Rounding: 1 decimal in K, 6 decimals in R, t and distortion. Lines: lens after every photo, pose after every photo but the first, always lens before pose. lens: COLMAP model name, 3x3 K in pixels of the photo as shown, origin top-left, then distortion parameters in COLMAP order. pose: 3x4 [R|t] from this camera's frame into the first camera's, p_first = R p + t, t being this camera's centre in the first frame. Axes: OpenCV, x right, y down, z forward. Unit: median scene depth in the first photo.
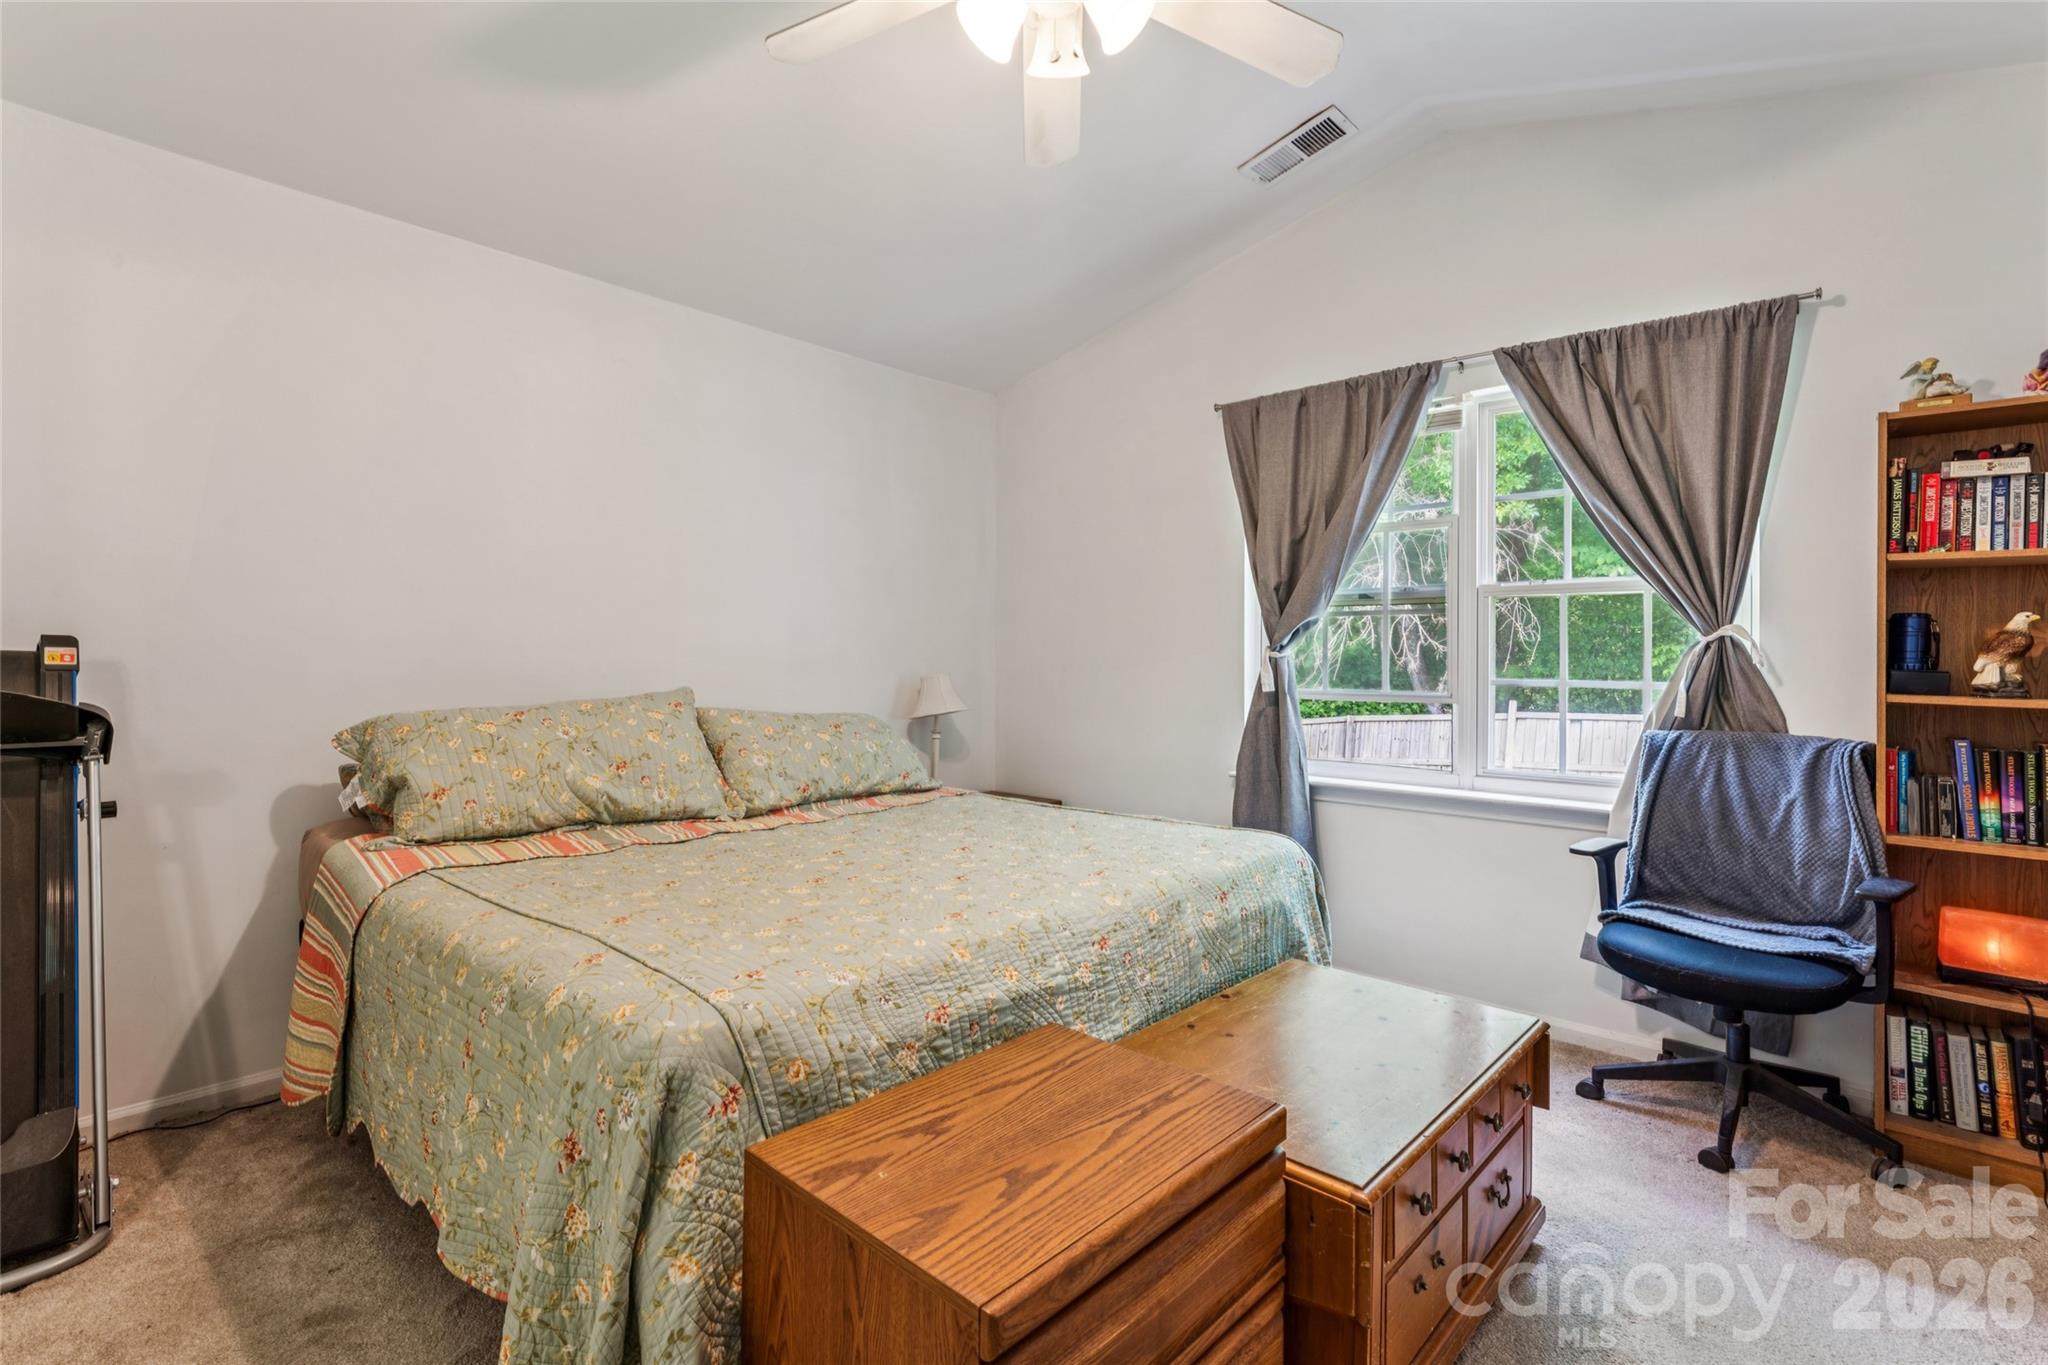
lens RADIAL K [[940.3, 0, 1028.2], [0, 940.3, 680.3], [0, 0, 1]] dist [0.000803, 0.000580]
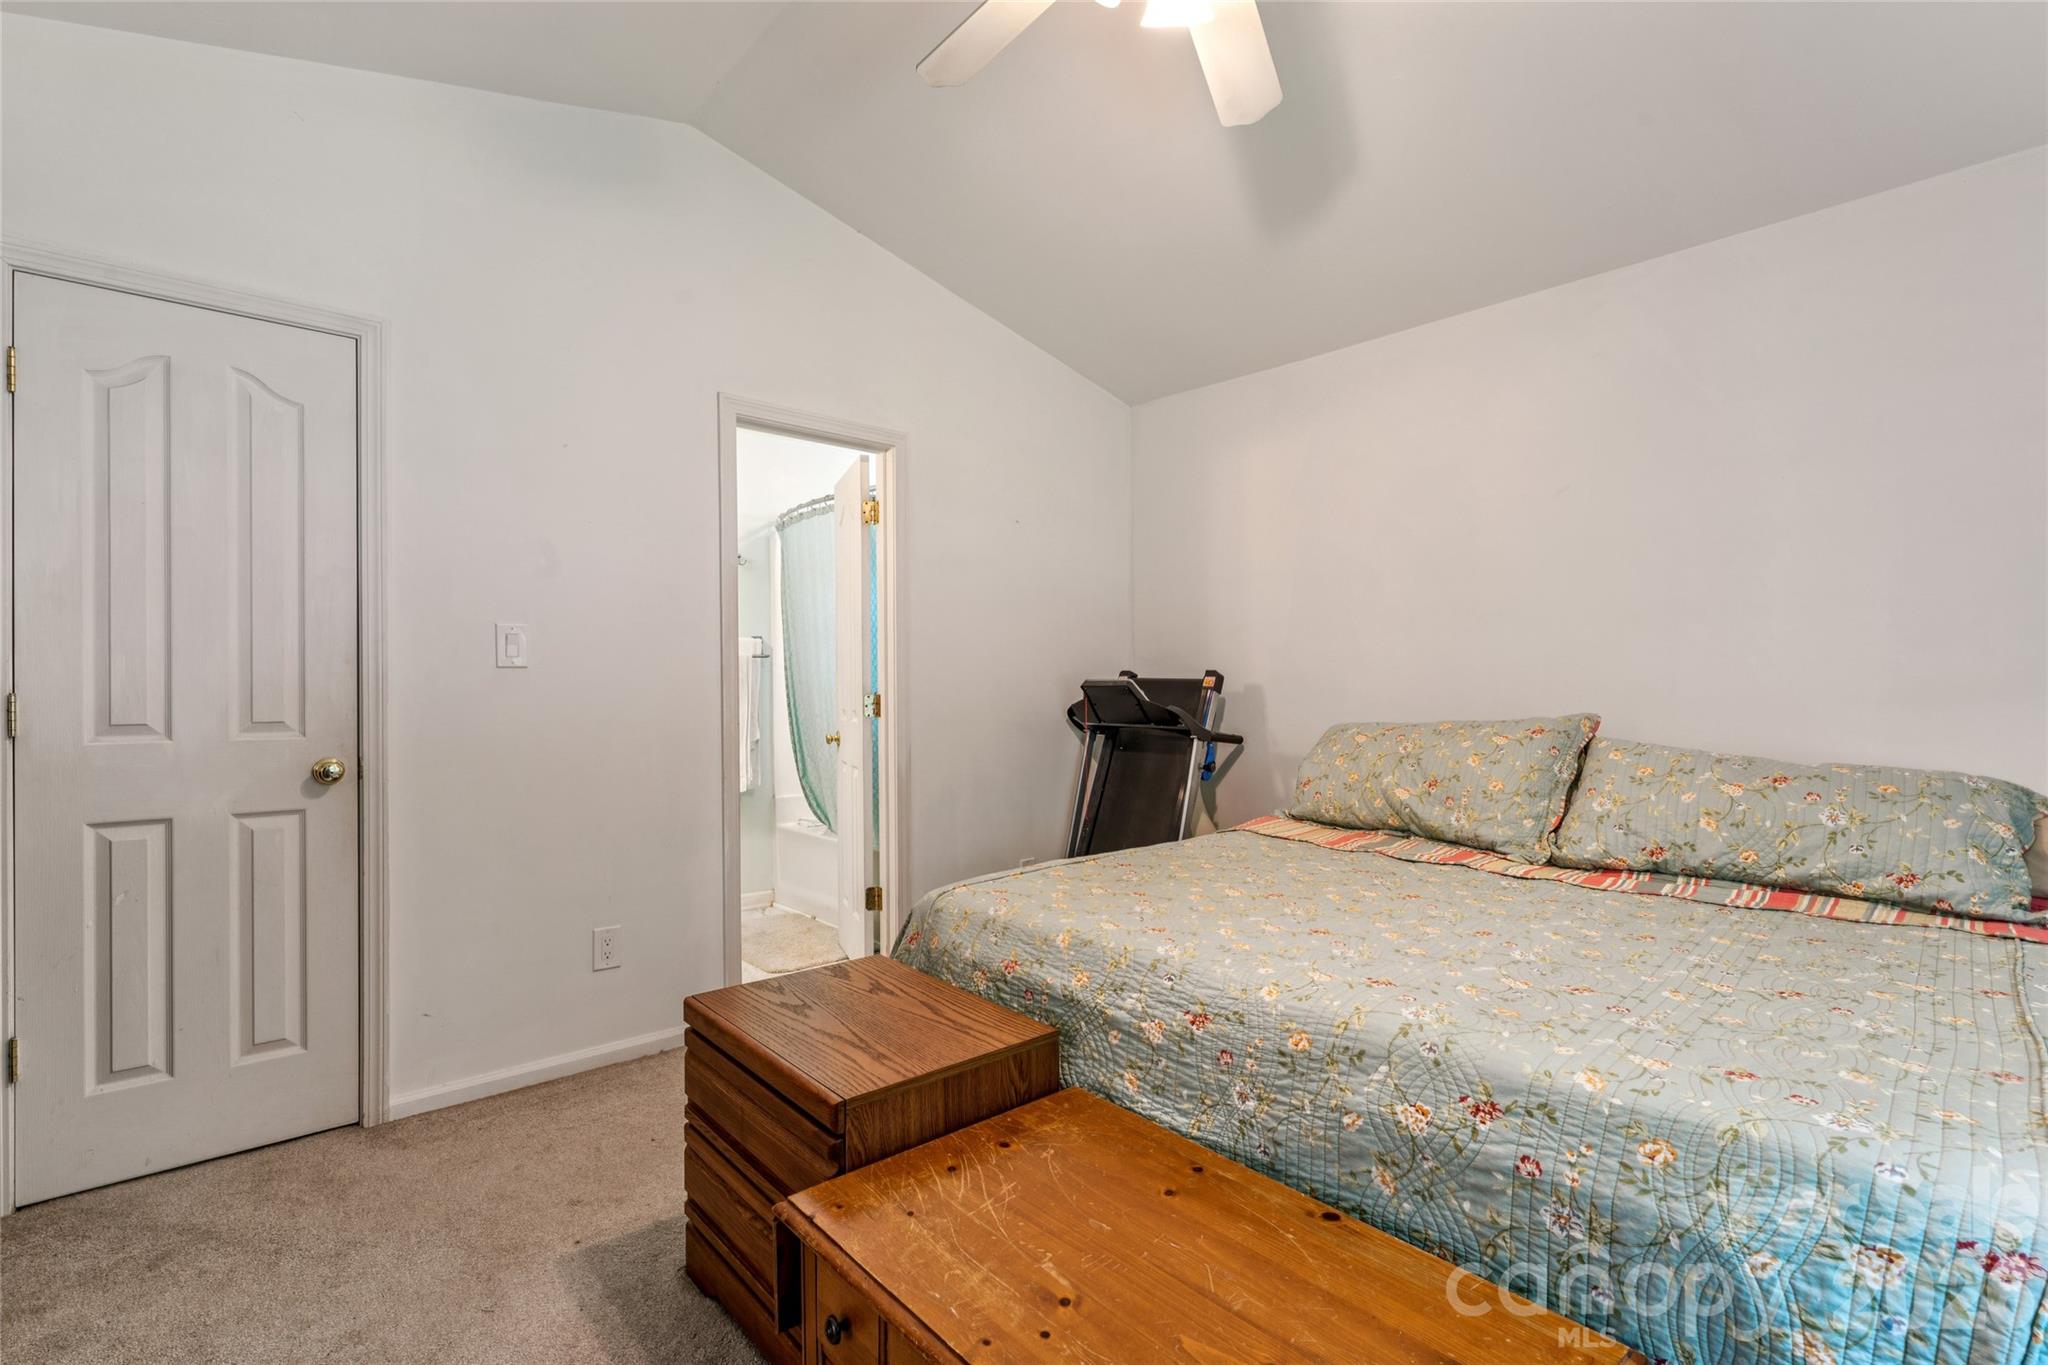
lens RADIAL K [[940.3, 0, 1028.2], [0, 940.3, 680.3], [0, 0, 1]] dist [0.000803, 0.000580]
pose [[-0.108367, -0.008127, -0.994078, 0.724797], [-0.021372, 0.999755, -0.005843, -0.009296], [0.993881, 0.020612, -0.108514, 0.732009]]
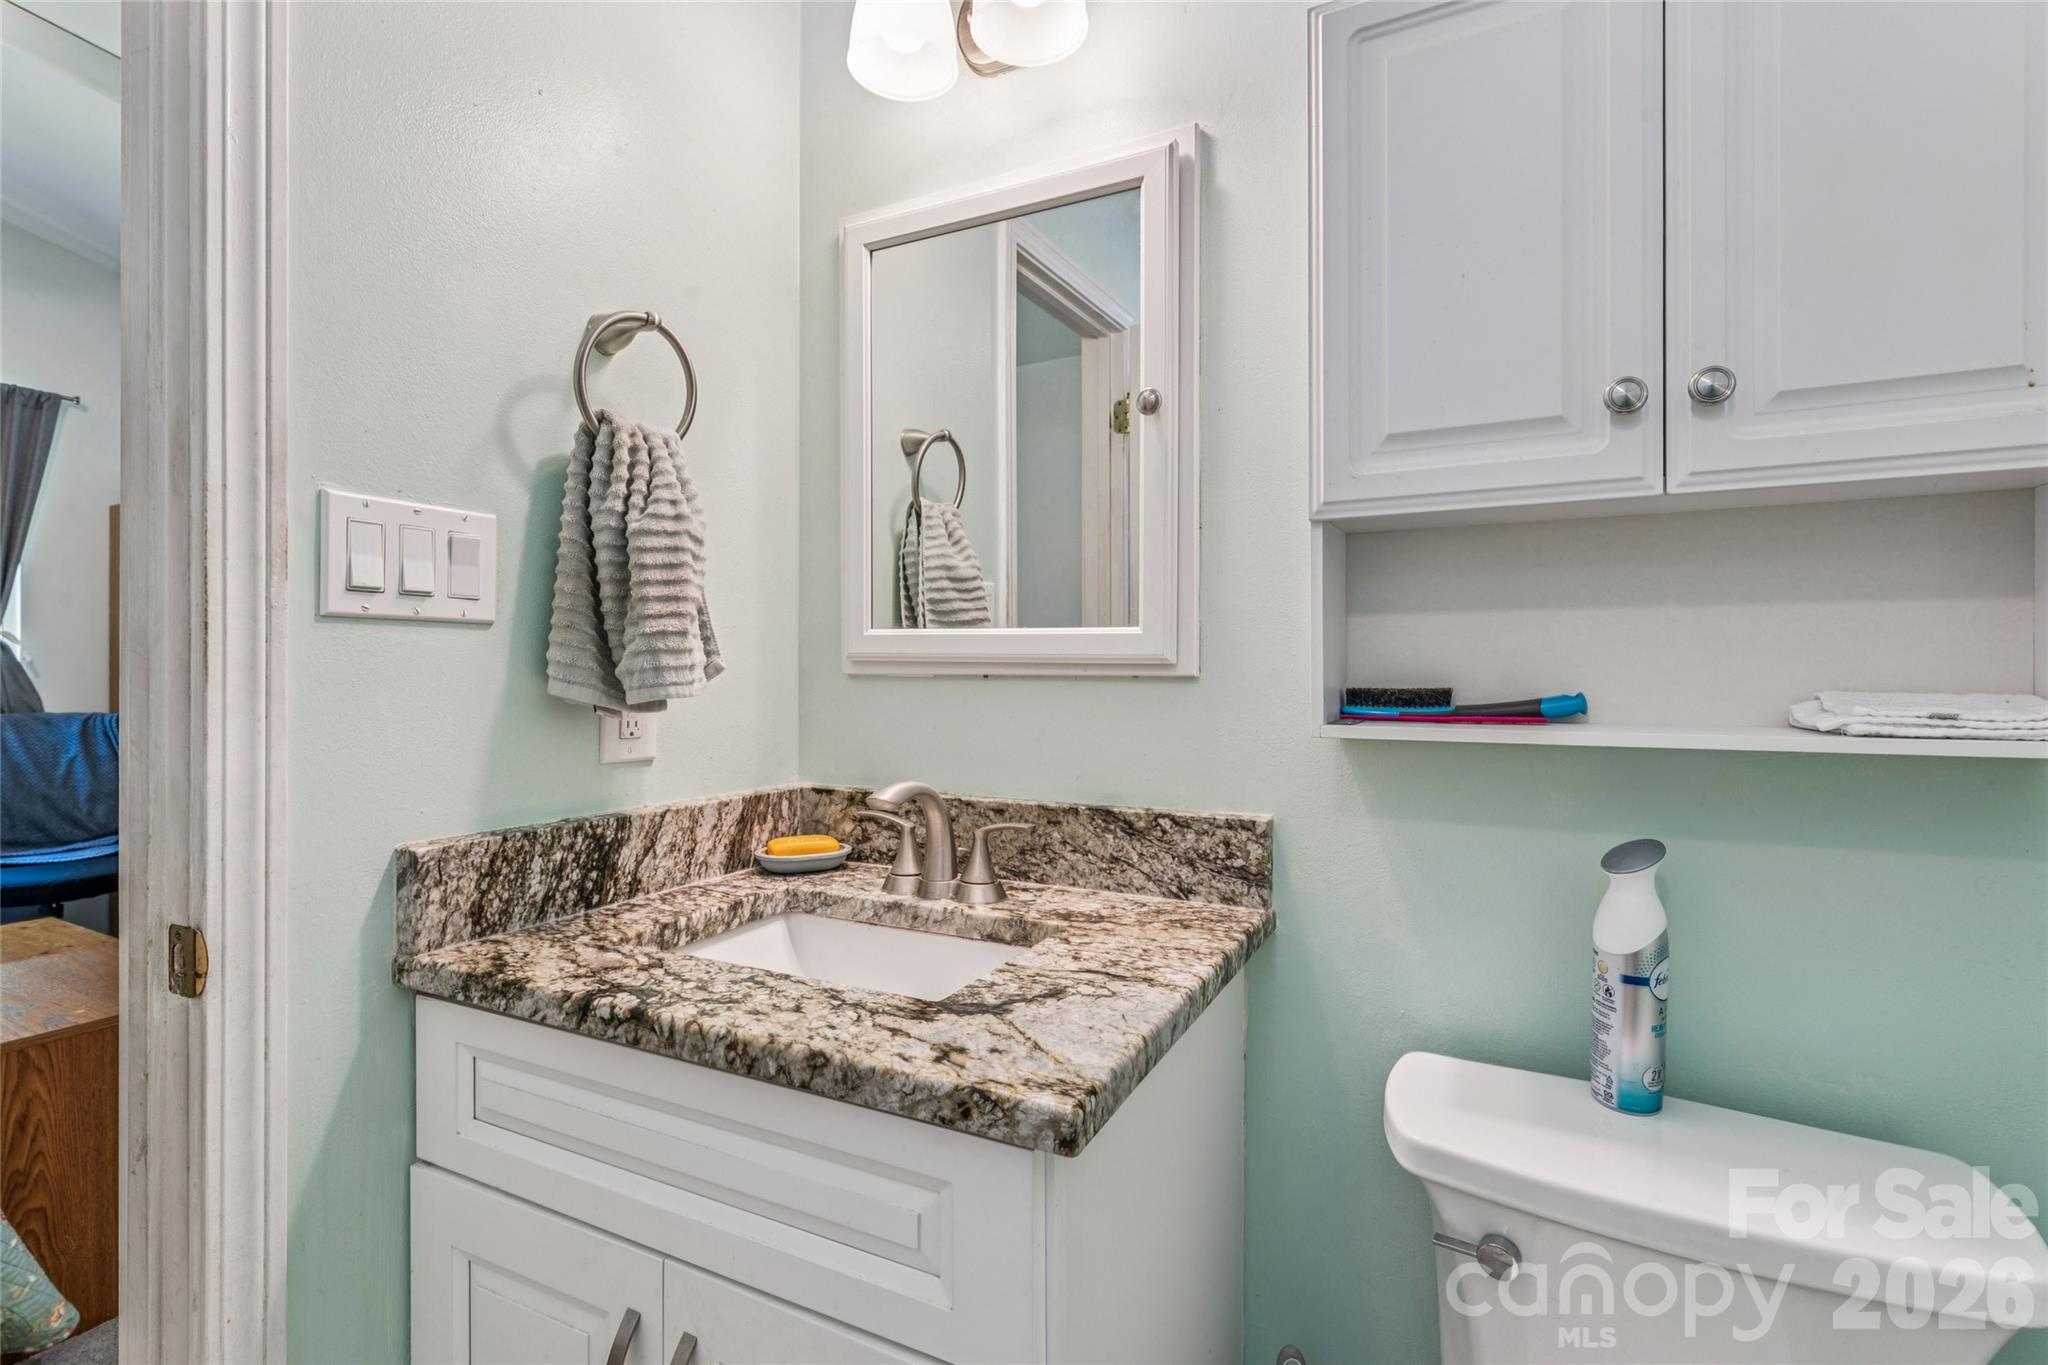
lens RADIAL K [[950.1, 0, 1026.6], [0, 950.1, 675.0], [0, 0, 1]] dist [0.001302, 0.000396]
pose [[-0.260940, -0.007760, 0.965324, -0.944336], [0.018910, 0.999735, 0.013148, 0.012936], [-0.965170, 0.021685, -0.260724, -0.012245]]
